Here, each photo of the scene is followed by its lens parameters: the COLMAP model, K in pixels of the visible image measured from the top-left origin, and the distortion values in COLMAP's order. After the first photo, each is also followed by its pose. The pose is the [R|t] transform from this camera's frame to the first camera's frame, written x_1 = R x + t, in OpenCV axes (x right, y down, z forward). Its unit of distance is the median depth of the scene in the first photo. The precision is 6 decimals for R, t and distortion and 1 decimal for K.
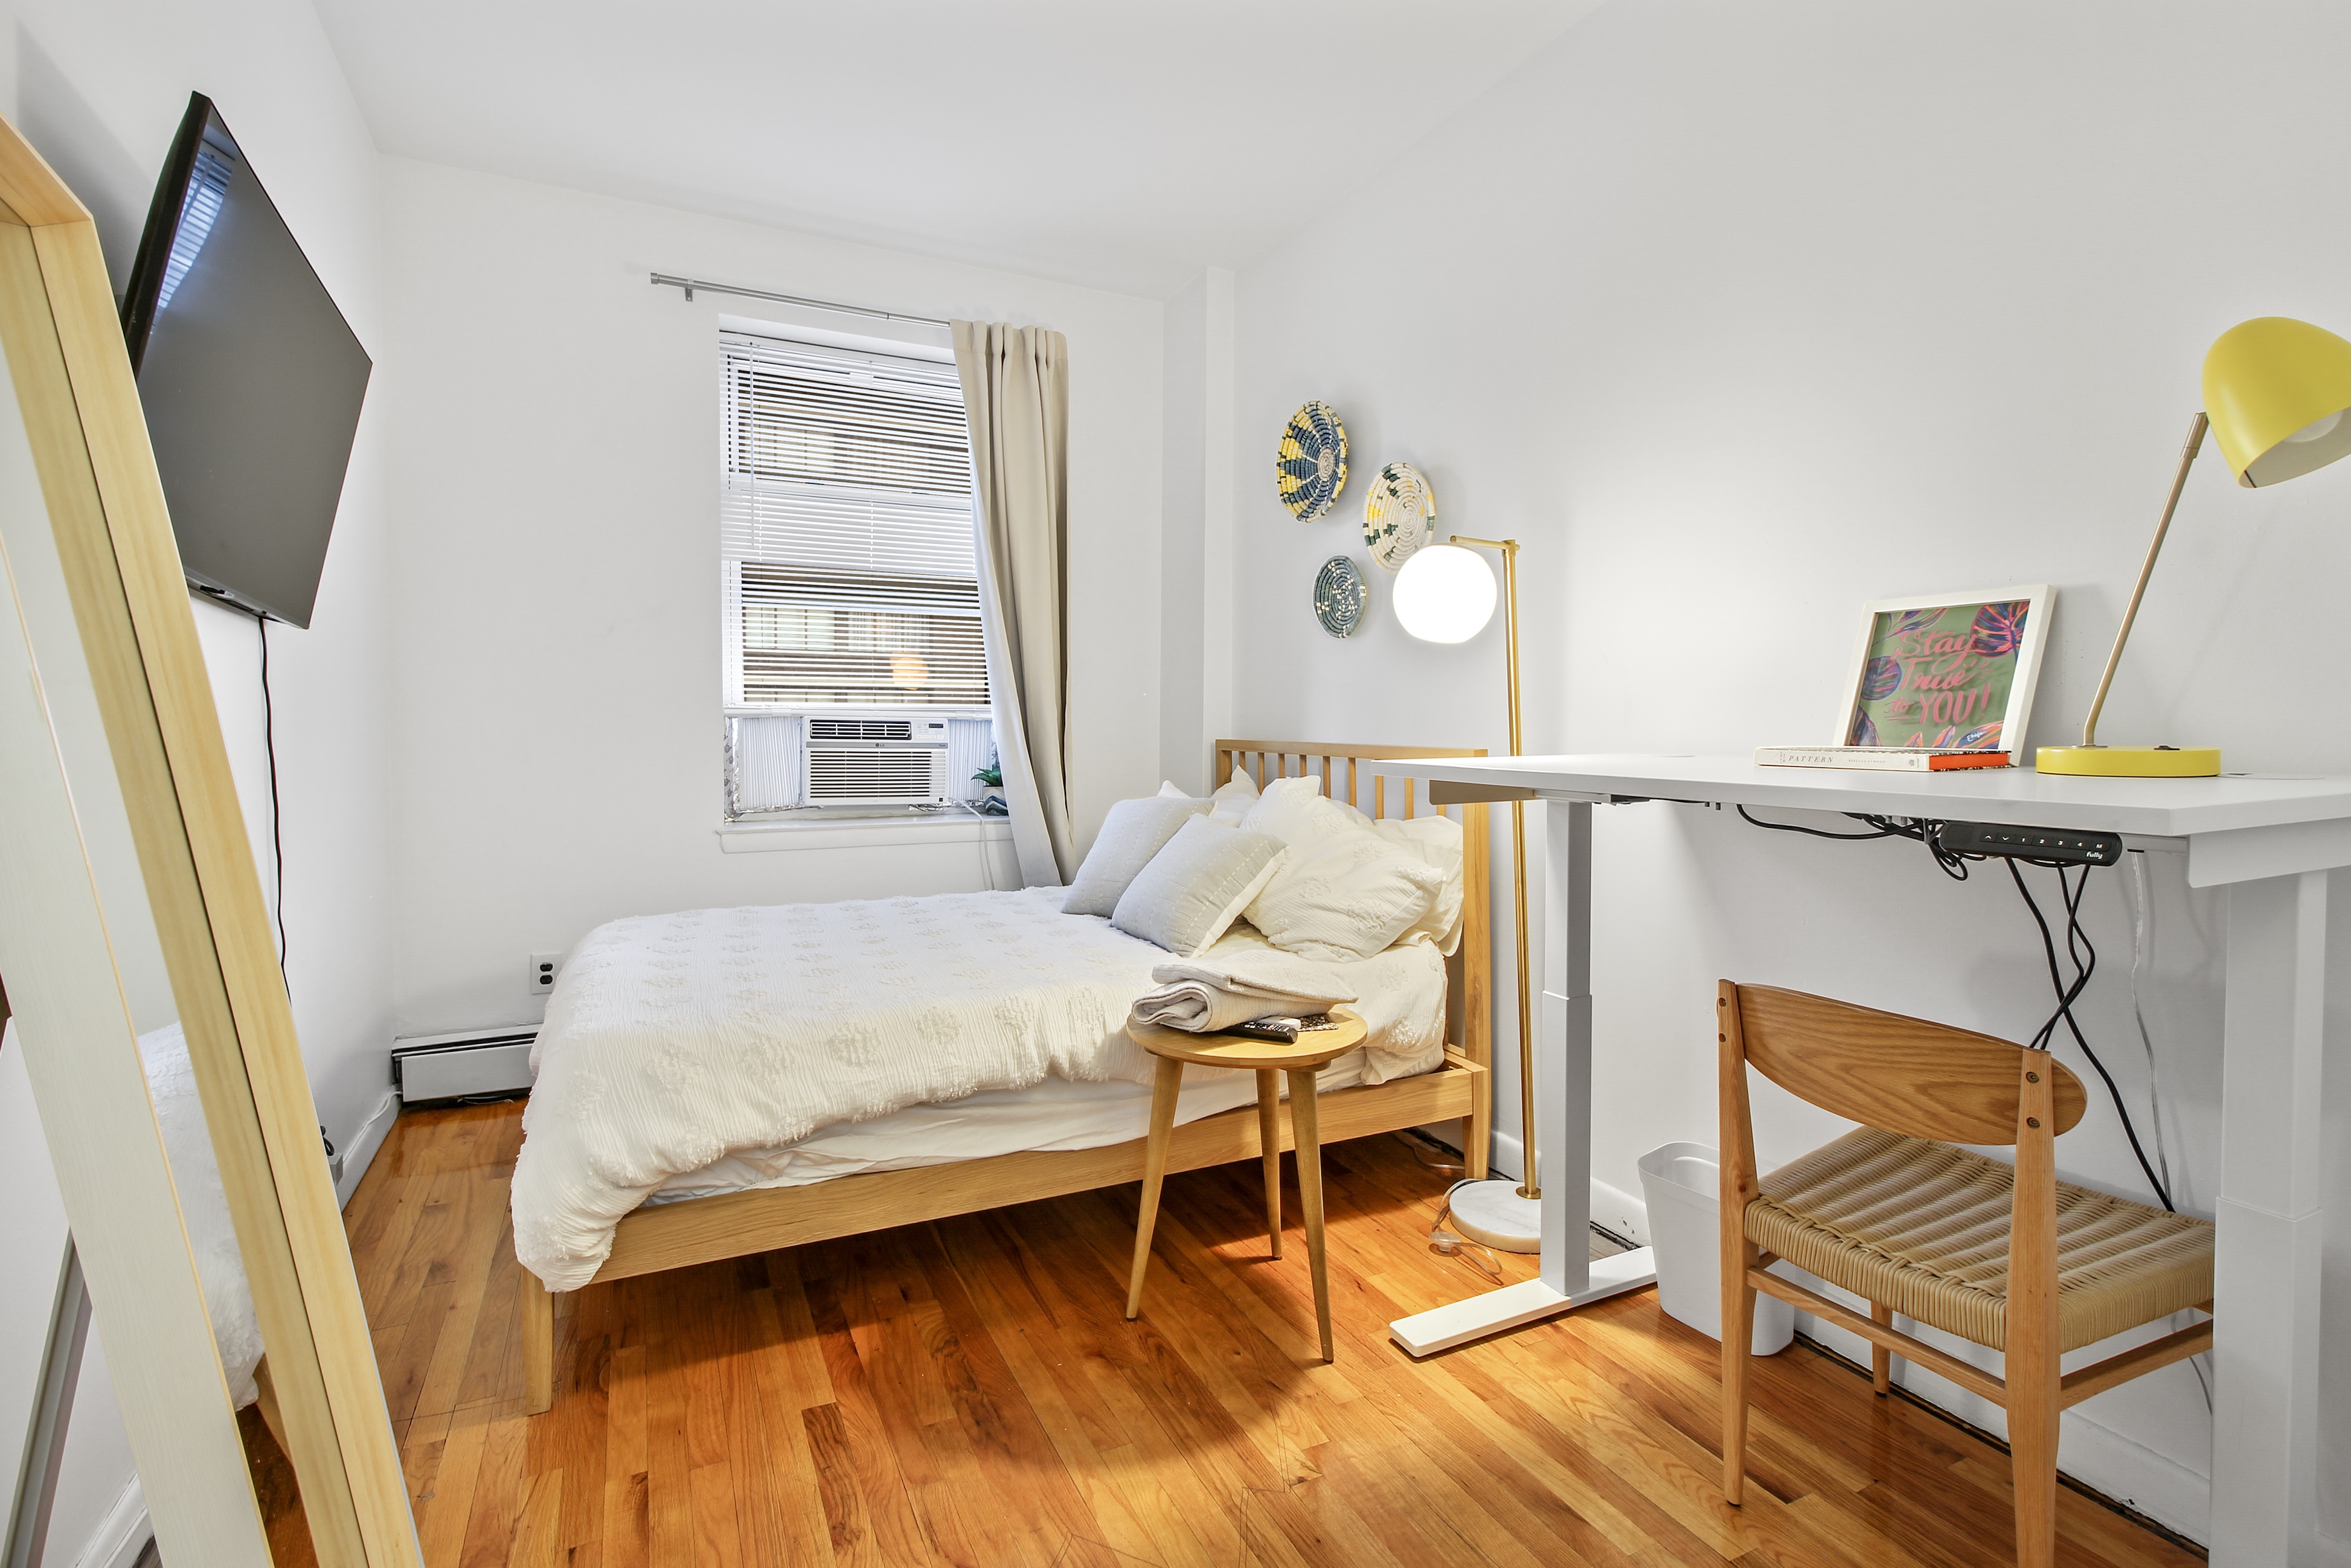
lens RADIAL K [[1130.4, 0, 1175.5], [0, 1130.4, 784.0], [0, 0, 1]] dist [0.000371, 0.000194]
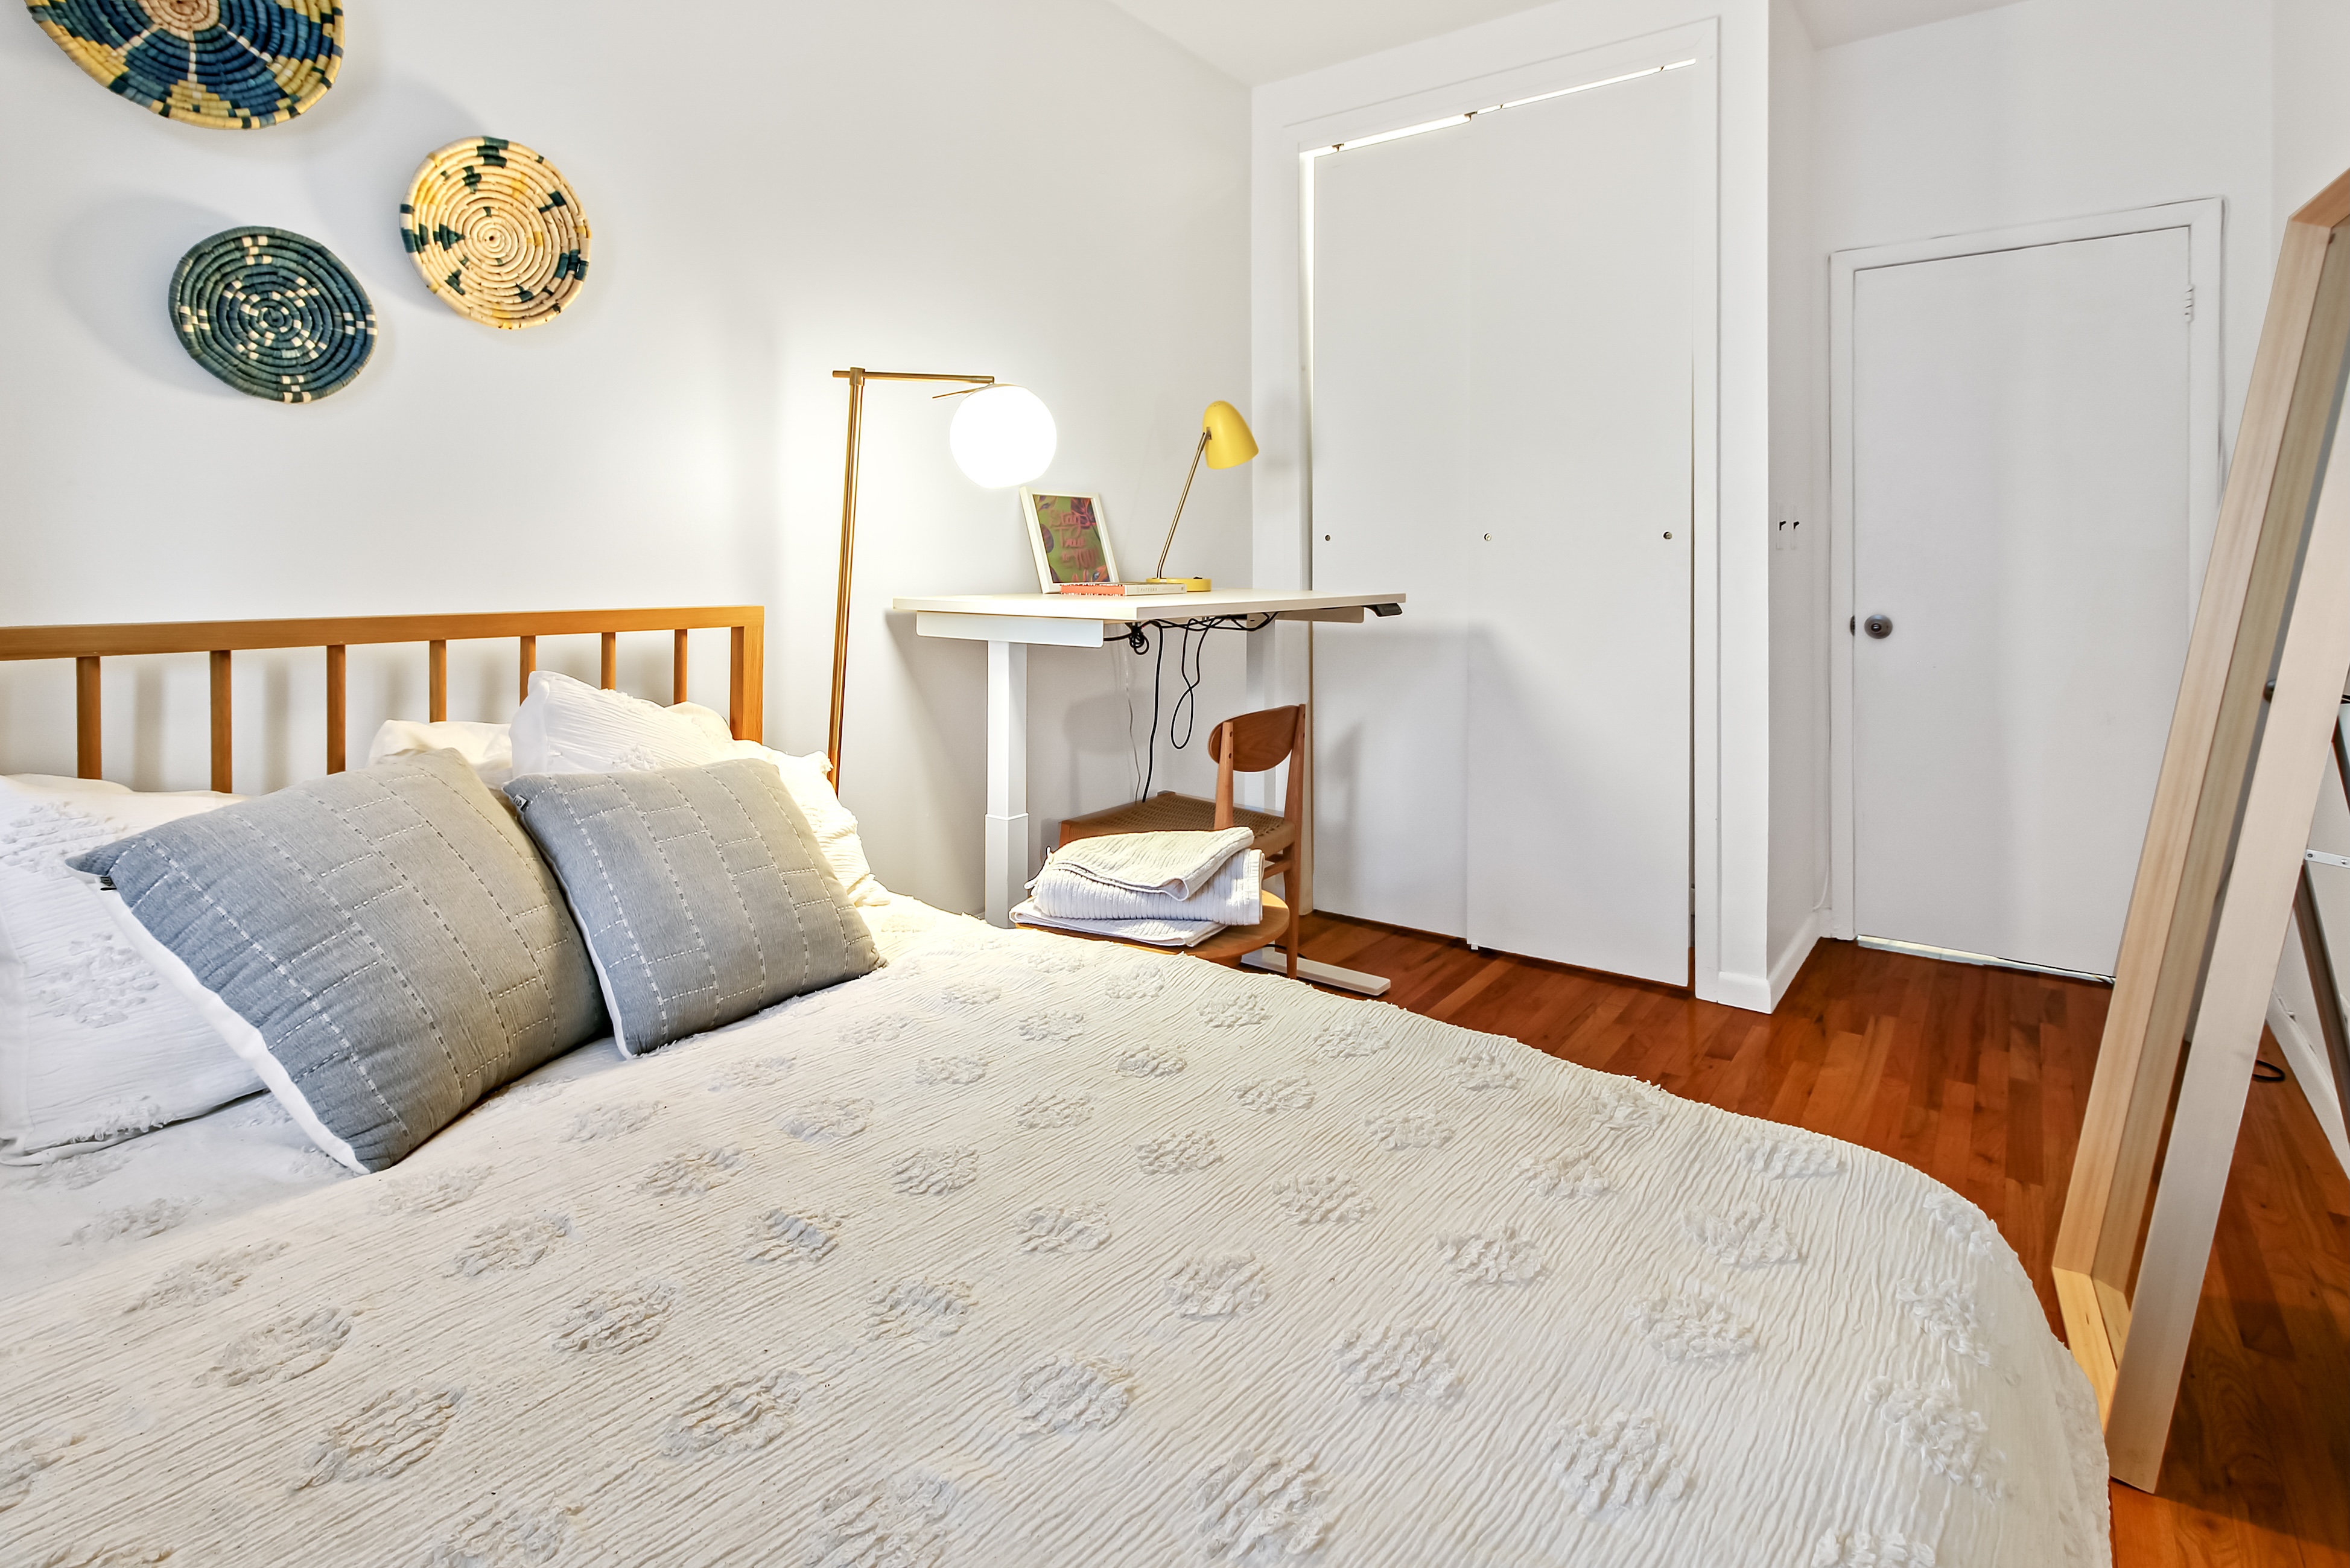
lens RADIAL K [[1130.0, 0, 1175.0], [0, 1130.0, 784.0], [0, 0, 1]] dist [0.000371, 0.000194]
pose [[-0.425695, -0.173587, 0.888060, -0.535901], [0.046122, 0.975989, 0.212883, -0.054181], [-0.903690, 0.131582, -0.407468, 0.921842]]
